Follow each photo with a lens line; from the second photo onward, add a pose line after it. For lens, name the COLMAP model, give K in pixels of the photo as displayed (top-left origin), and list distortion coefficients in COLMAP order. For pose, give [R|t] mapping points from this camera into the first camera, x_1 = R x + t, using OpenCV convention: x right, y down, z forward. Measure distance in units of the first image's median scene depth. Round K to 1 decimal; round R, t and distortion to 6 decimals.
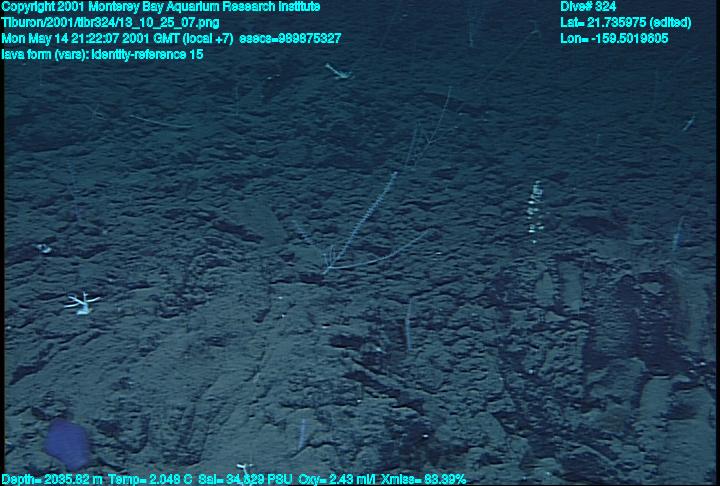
lens RADIAL K [[1086.3, 0, 362.0], [0, 1086.3, 244.7], [0, 0, 1]] dist [0.195206, 0.000000]
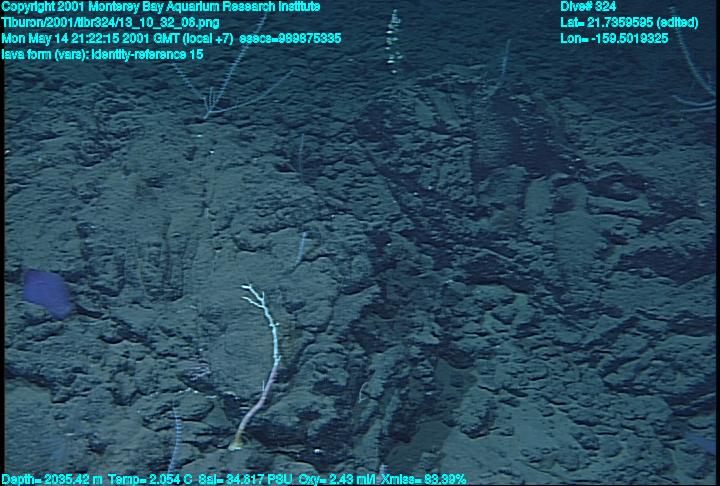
lens RADIAL K [[1086.3, 0, 362.0], [0, 1086.3, 244.1], [0, 0, 1]] dist [0.195206, 0.000000]
pose [[0.945877, -0.128313, 0.298081, -0.234514], [0.100541, 0.989187, 0.106771, 0.053217], [-0.308558, -0.071023, 0.948550, 0.026472]]
